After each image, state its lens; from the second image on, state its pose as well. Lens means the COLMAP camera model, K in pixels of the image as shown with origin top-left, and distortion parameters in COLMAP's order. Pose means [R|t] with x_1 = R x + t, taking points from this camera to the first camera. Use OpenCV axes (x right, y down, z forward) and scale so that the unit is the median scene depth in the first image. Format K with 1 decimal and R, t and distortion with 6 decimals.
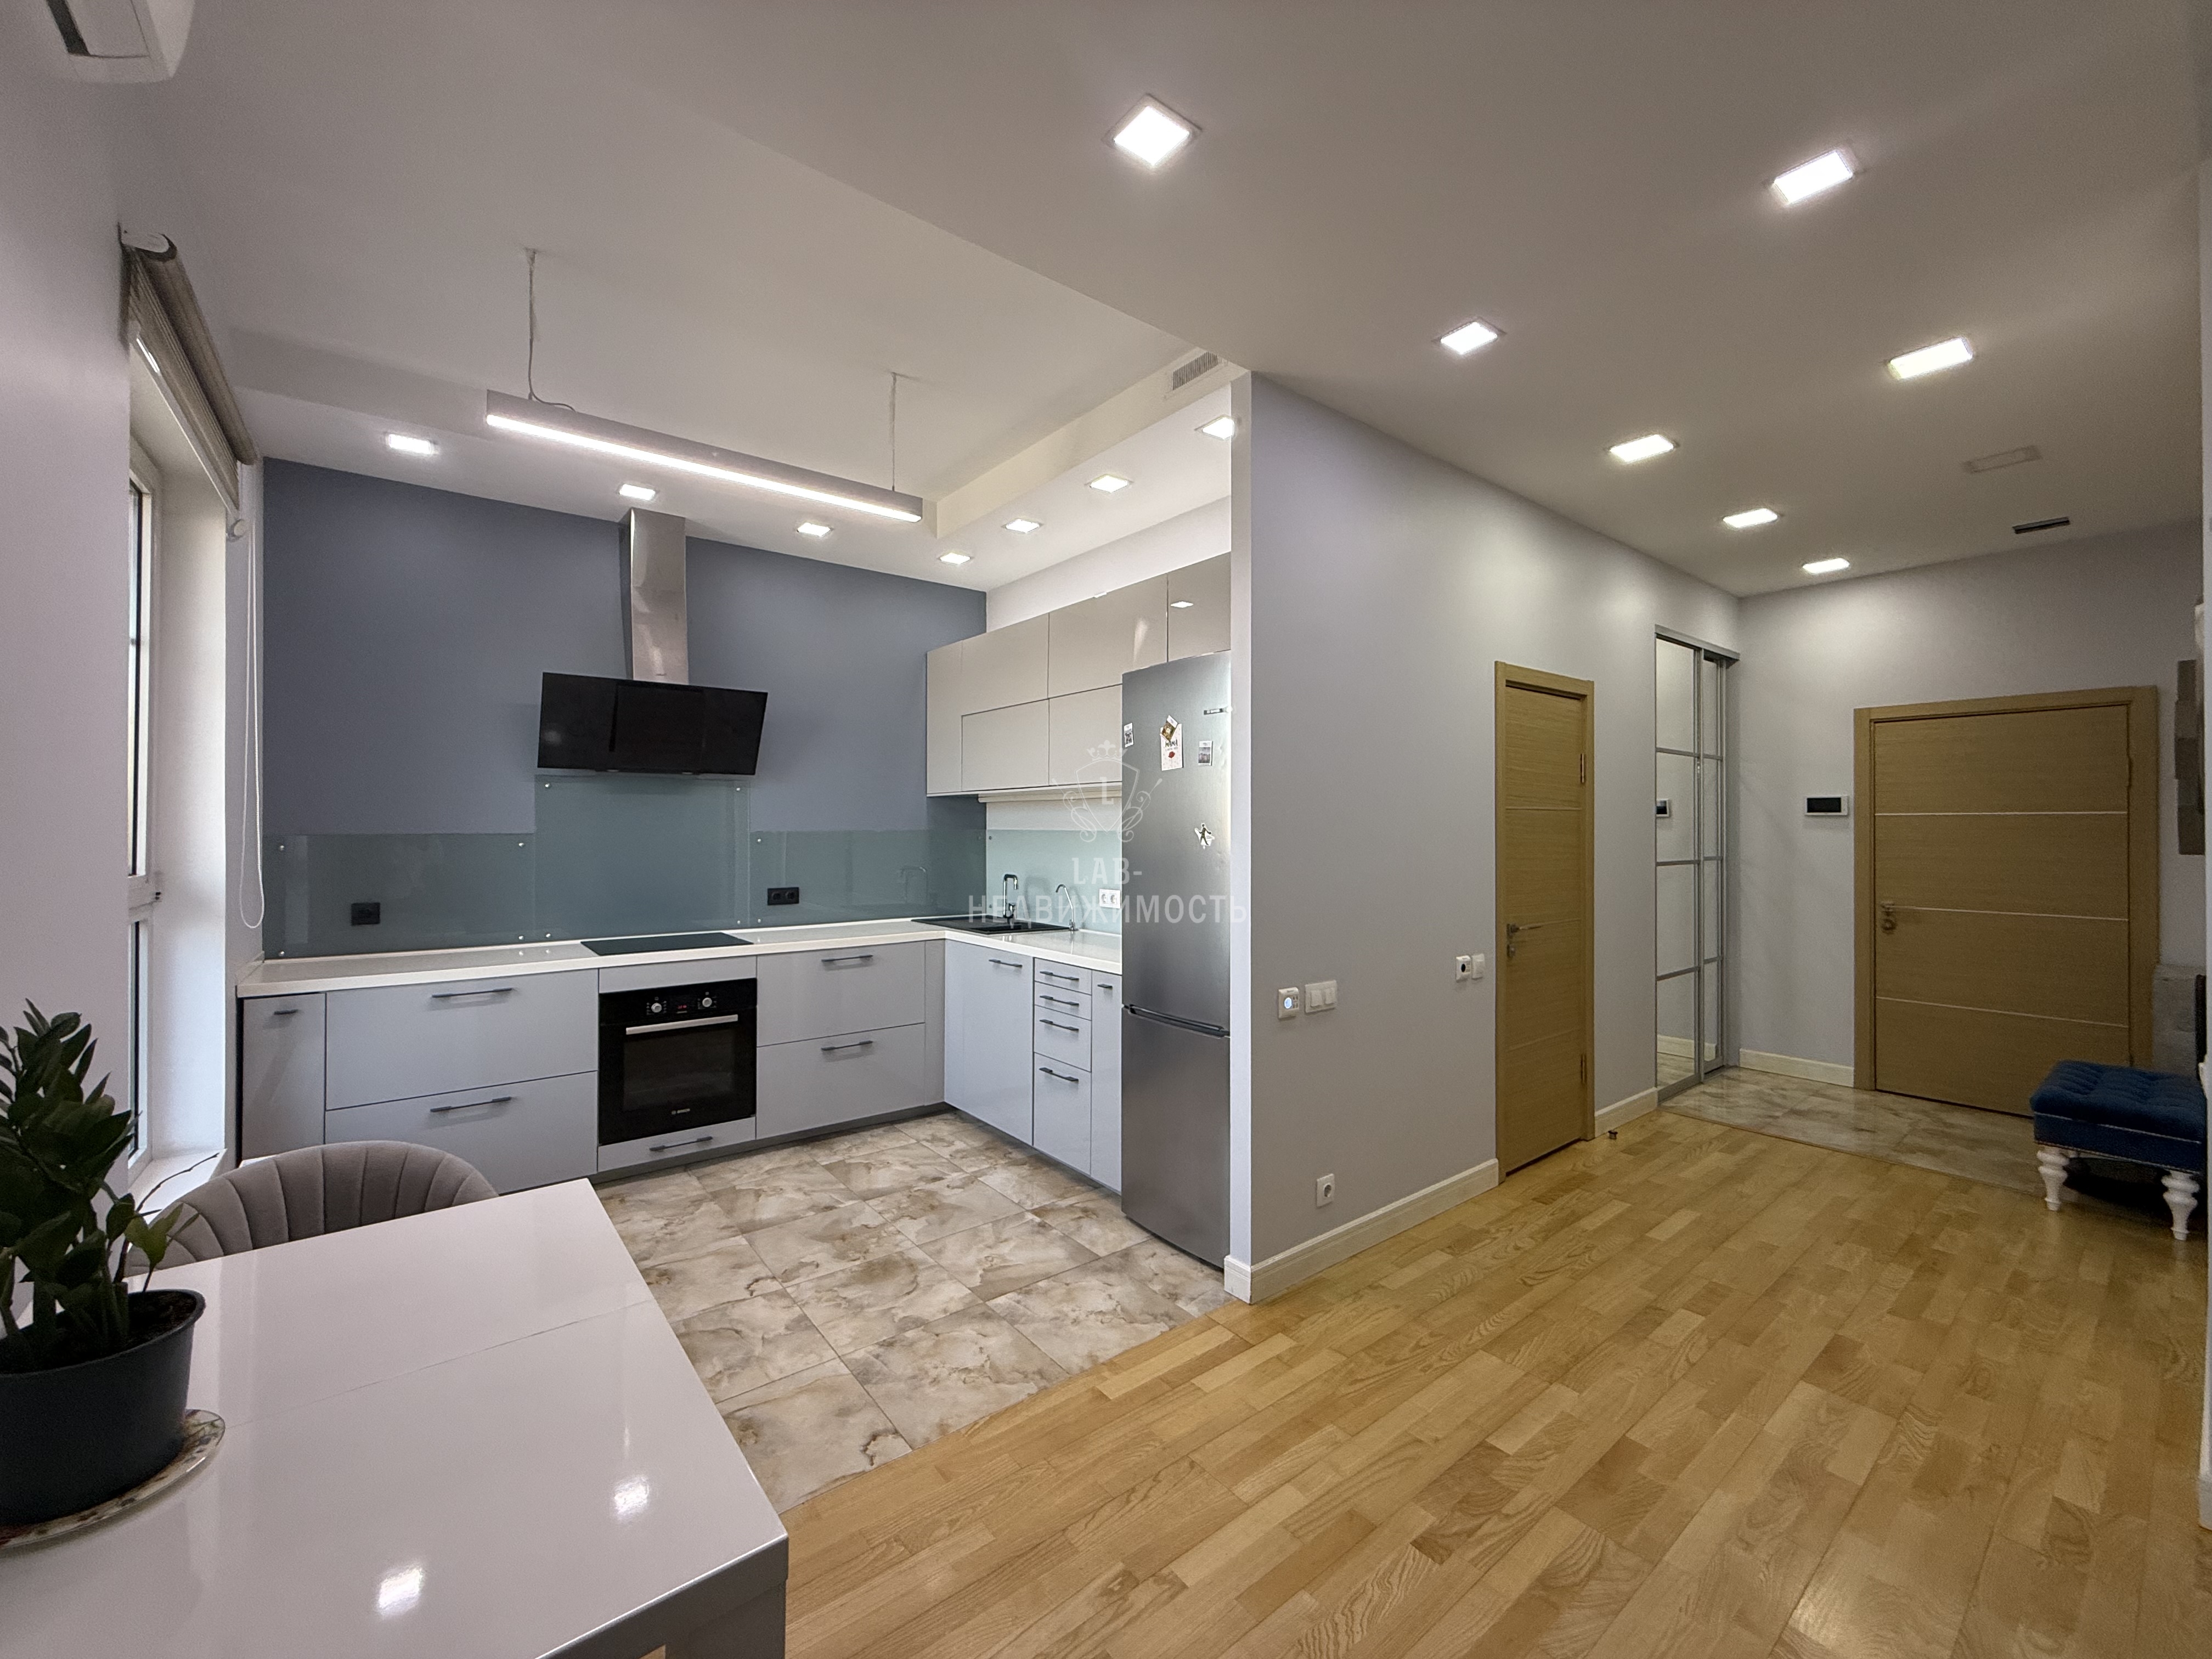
lens RADIAL K [[880.1, 0, 1102.3], [0, 880.1, 821.6], [0, 0, 1]] dist [-0.000459, 0.000557]
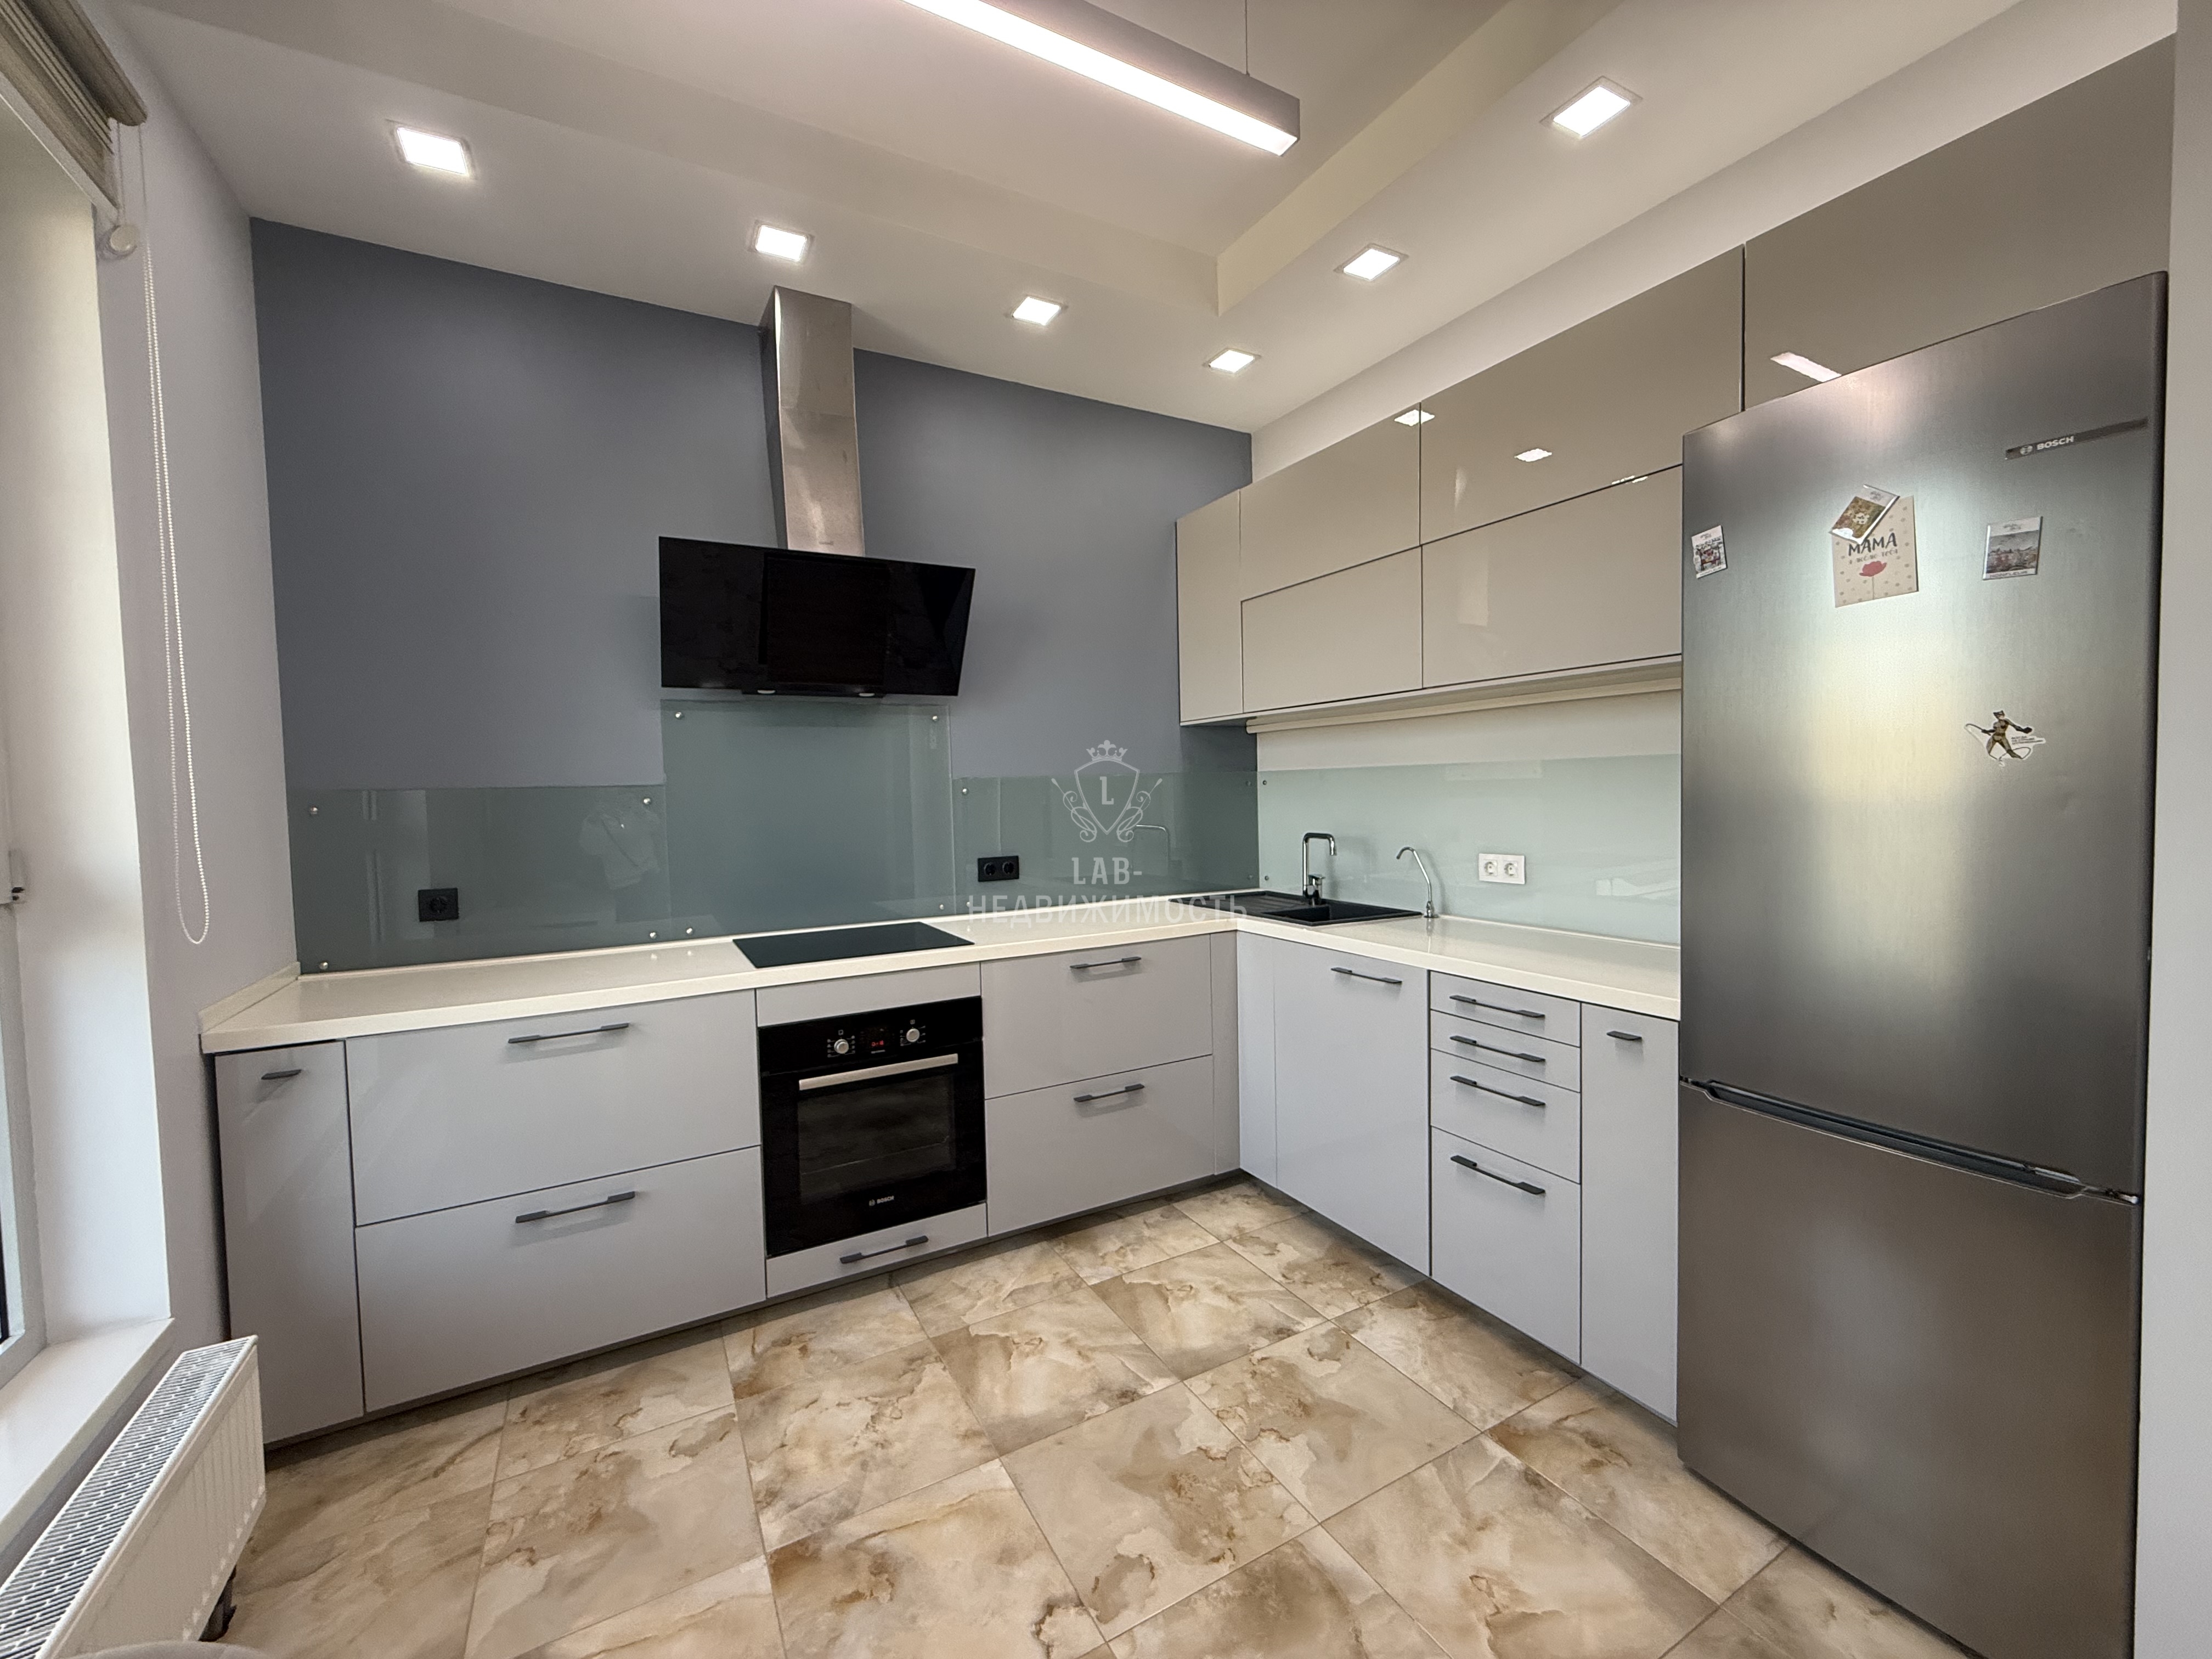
lens RADIAL K [[880.1, 0, 1102.3], [0, 880.1, 821.6], [0, 0, 1]] dist [-0.000459, 0.000557]
pose [[0.987581, -0.017749, -0.156103, -0.206938], [0.025022, 0.998685, 0.044754, 0.021218], [0.155103, -0.048104, 0.986726, 0.387667]]
